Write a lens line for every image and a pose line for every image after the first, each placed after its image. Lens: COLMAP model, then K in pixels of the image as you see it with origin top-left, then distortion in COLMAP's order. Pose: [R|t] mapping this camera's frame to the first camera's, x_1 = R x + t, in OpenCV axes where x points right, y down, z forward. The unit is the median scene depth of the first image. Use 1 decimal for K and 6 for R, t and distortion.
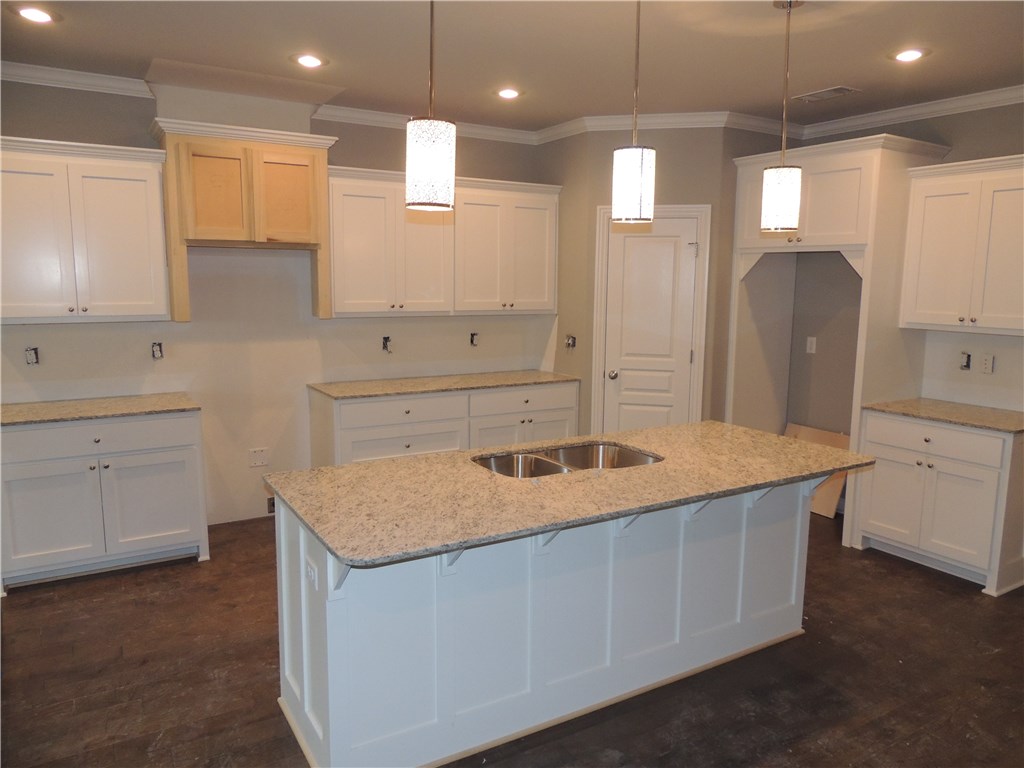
lens RADIAL K [[731.9, 0, 516.4], [0, 731.9, 386.7], [0, 0, 1]] dist [-0.025848, 0.006359]
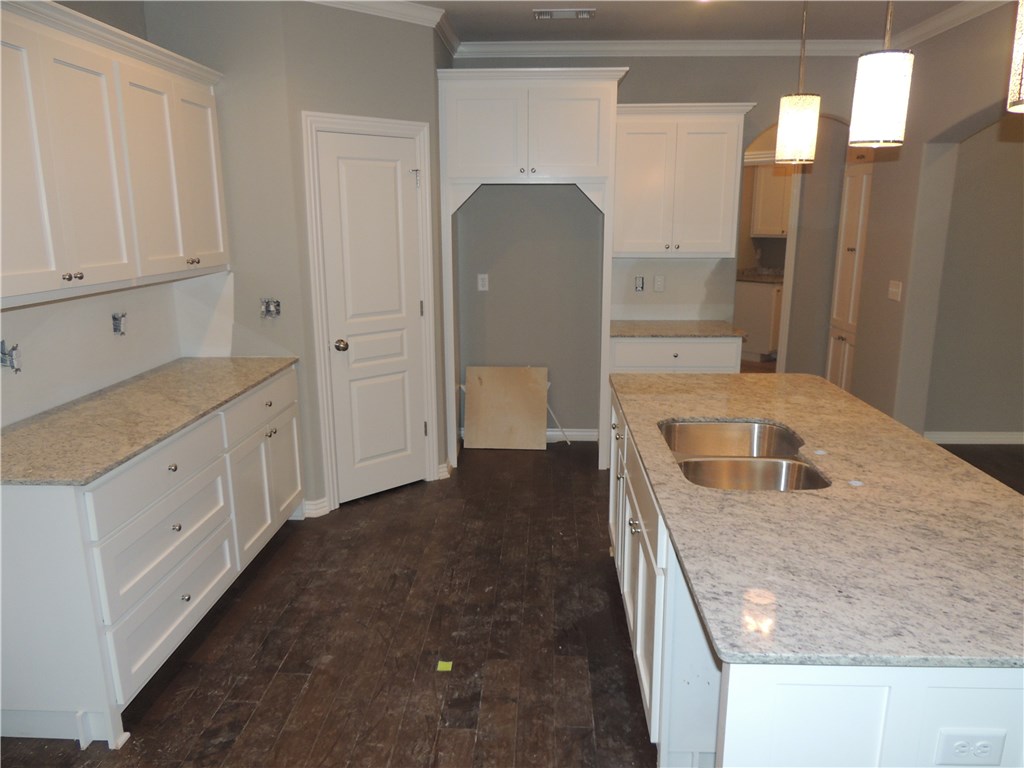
lens RADIAL K [[731.9, 0, 516.4], [0, 731.9, 386.7], [0, 0, 1]] dist [-0.025848, 0.006359]
pose [[0.554742, -0.202645, 0.806967, -0.459655], [0.131276, 0.979056, 0.155615, -0.081074], [-0.821601, 0.019609, 0.569726, 0.508293]]
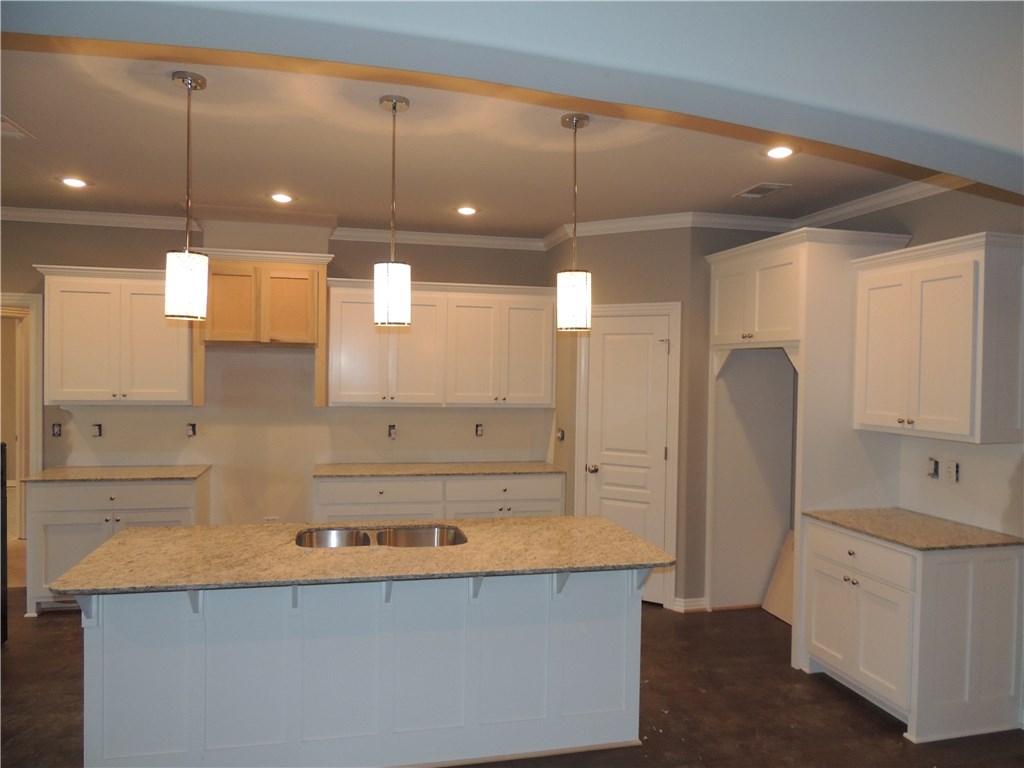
lens RADIAL K [[731.9, 0, 516.4], [0, 731.9, 386.7], [0, 0, 1]] dist [-0.025848, 0.006359]
pose [[0.952943, 0.011585, -0.302928, 0.402582], [-0.050088, 0.991552, -0.119644, -0.002560], [0.298983, 0.129188, 0.945473, -0.005392]]
